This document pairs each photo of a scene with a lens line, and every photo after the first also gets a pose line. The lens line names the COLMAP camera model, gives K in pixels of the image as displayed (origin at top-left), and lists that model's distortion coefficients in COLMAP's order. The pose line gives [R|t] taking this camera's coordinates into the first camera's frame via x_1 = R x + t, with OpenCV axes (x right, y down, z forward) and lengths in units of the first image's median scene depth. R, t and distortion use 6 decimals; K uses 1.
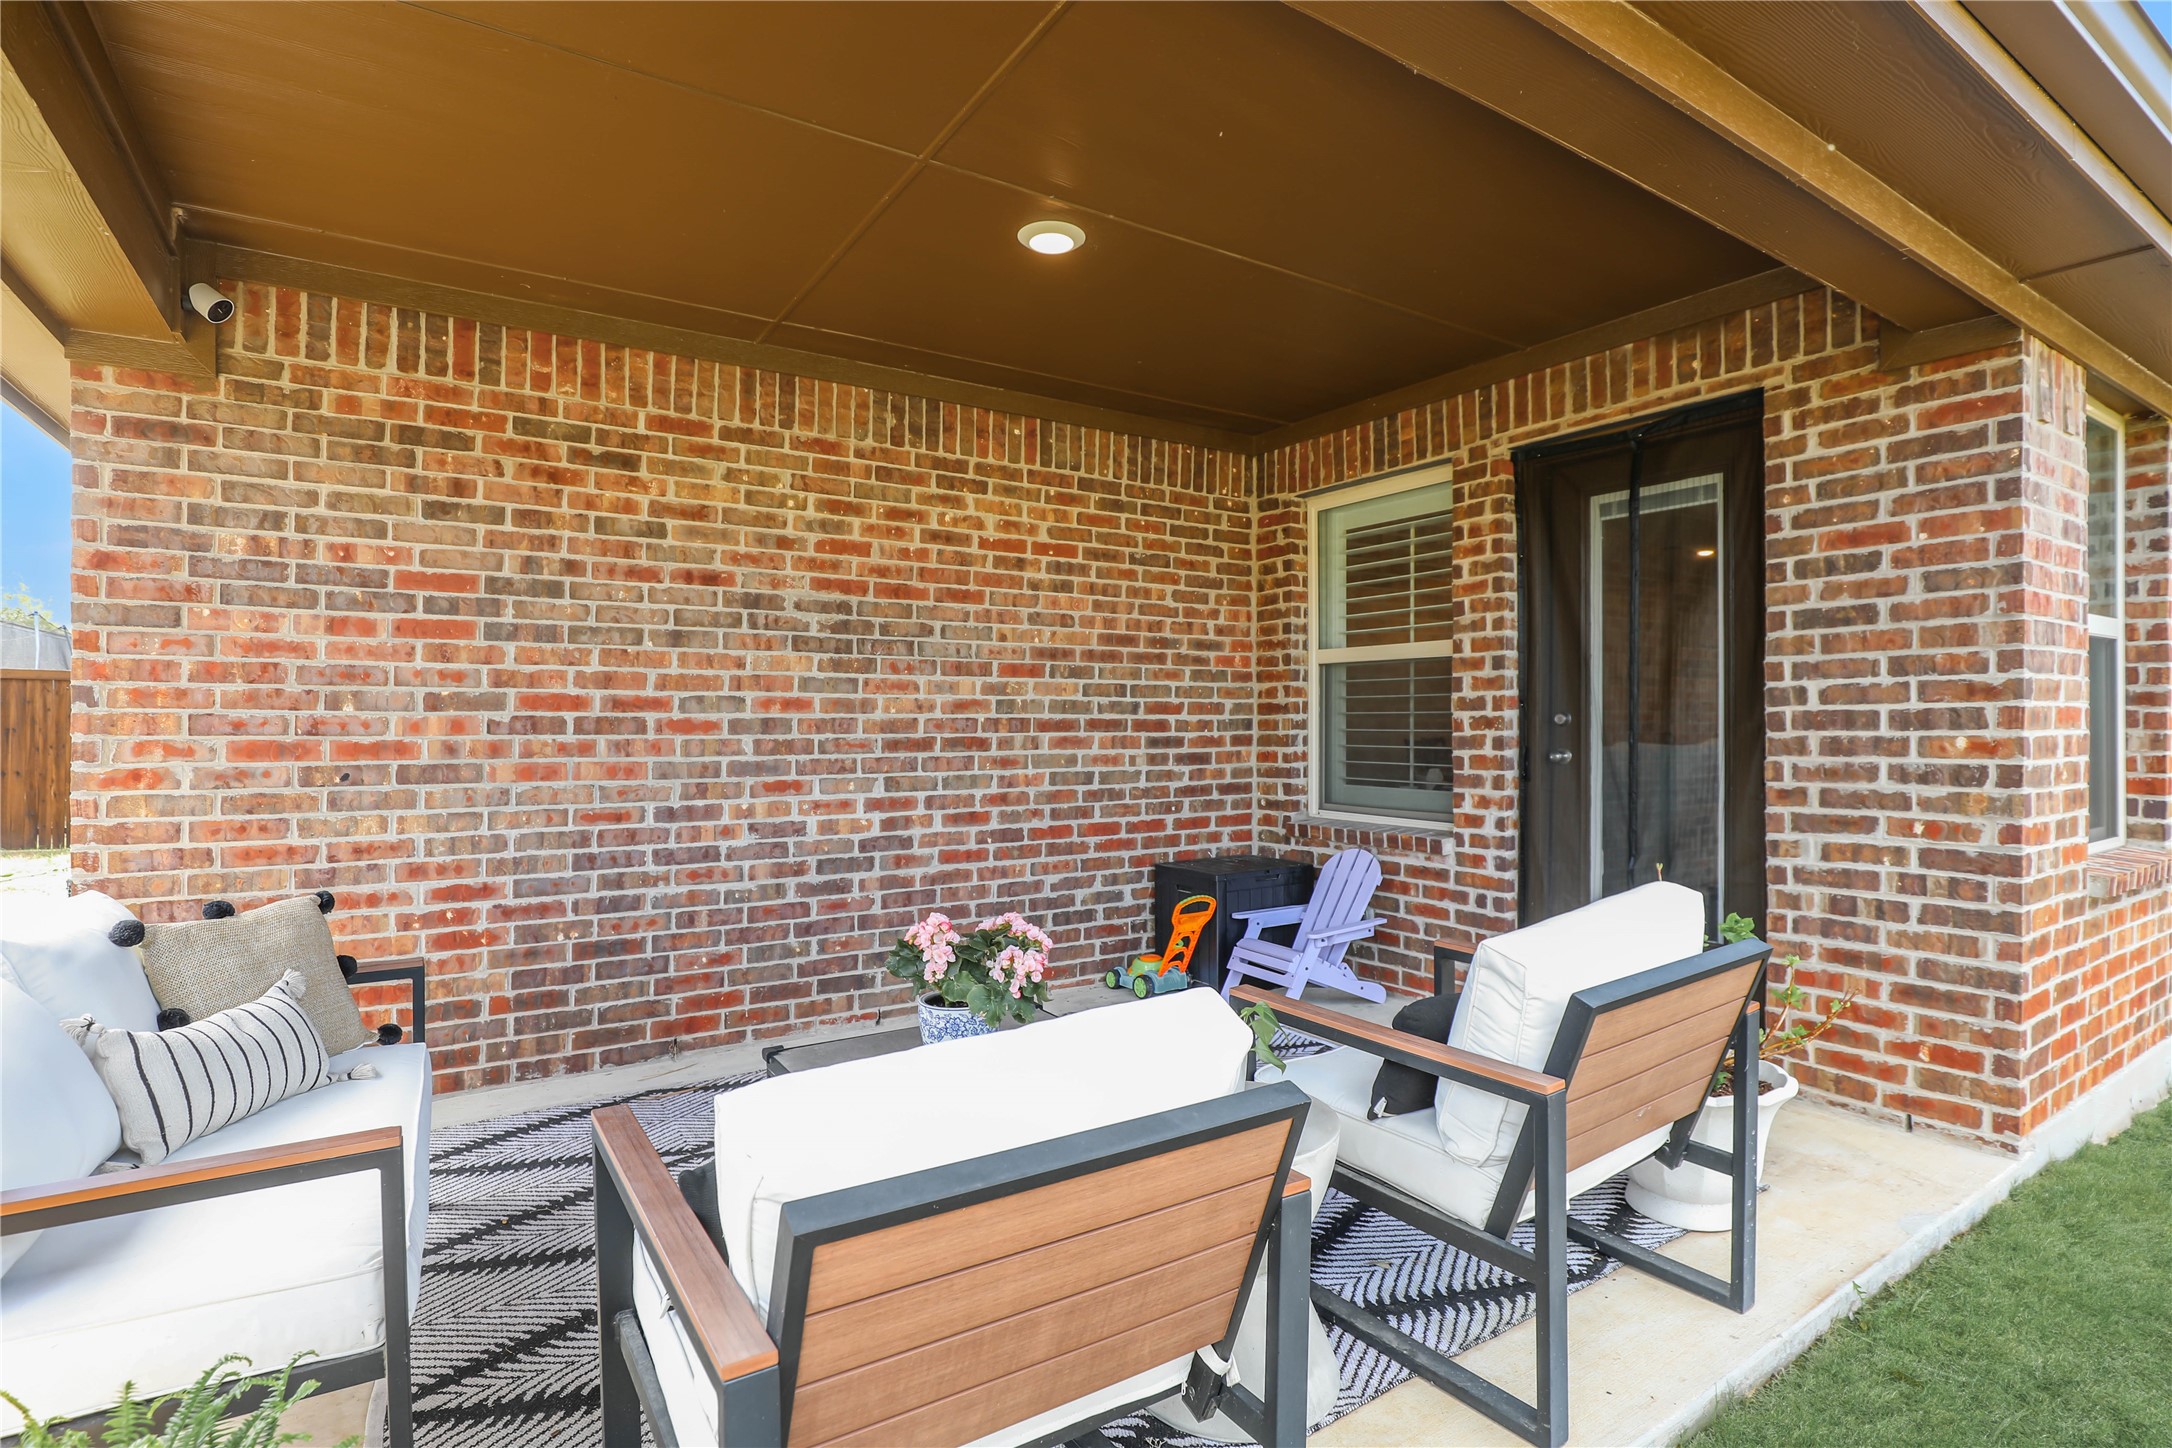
lens RADIAL K [[1039.3, 0, 1086.0], [0, 1039.3, 724.0], [0, 0, 1]] dist [-0.028307, 0.000341]
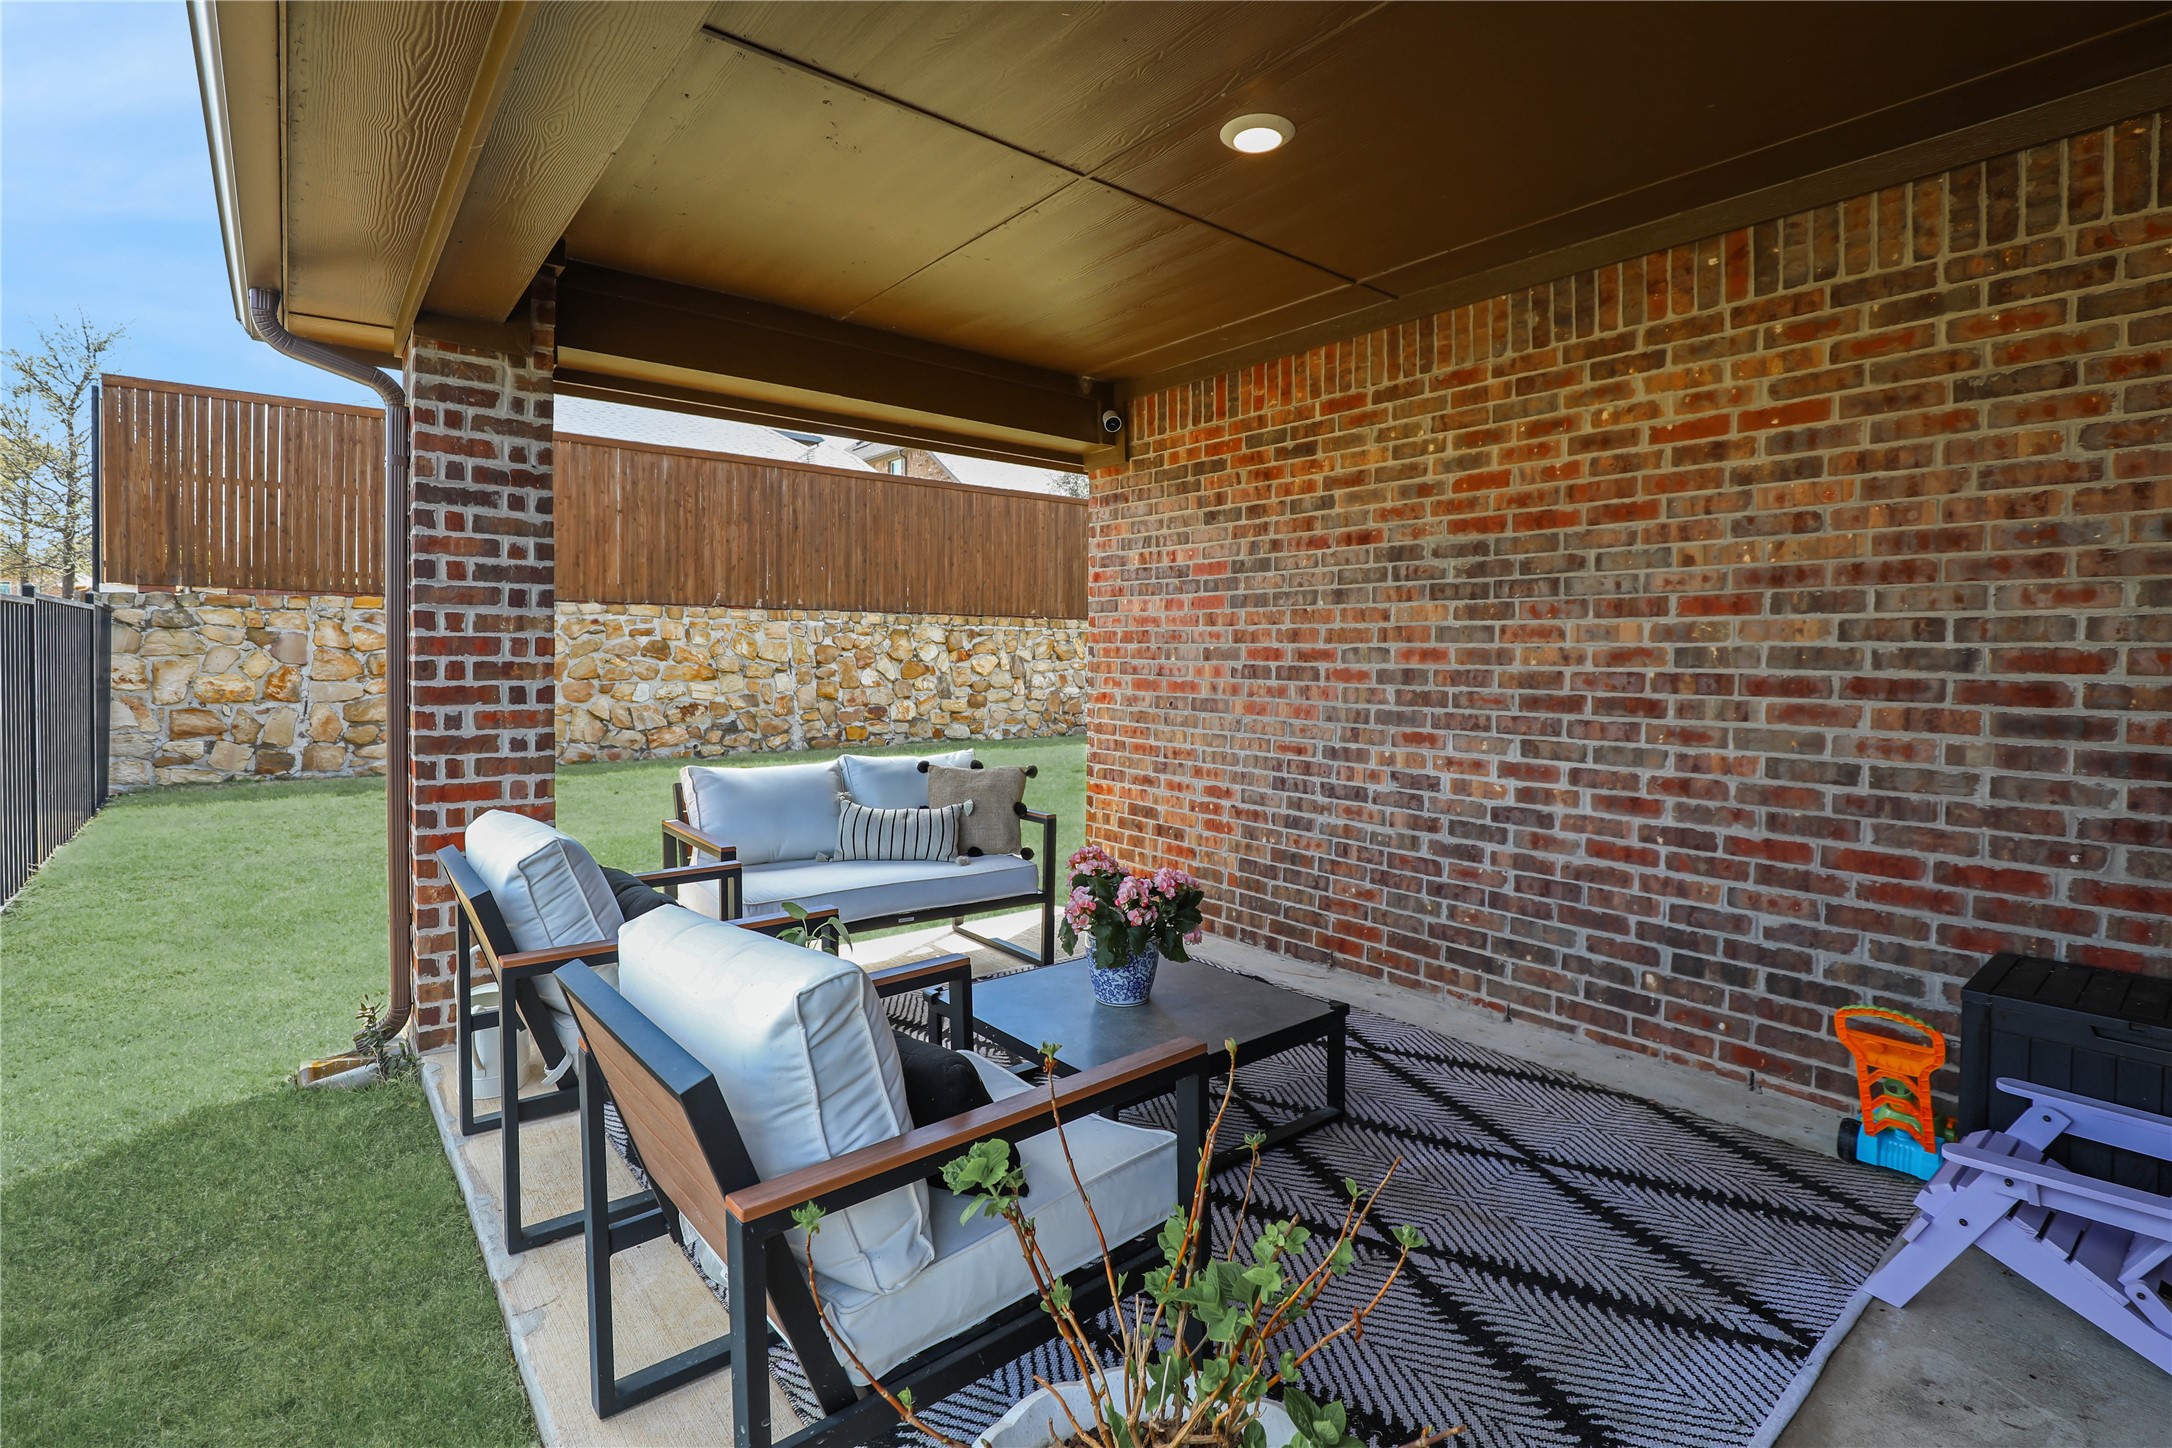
lens RADIAL K [[1025.4, 0, 1132.3], [0, 1025.4, 672.5], [0, 0, 1]] dist [-0.029640, 0.000184]
pose [[0.131871, 0.020427, -0.991056, 0.607573], [-0.007726, 0.999778, 0.019579, -0.018621], [0.991237, 0.005075, 0.132000, 0.575411]]
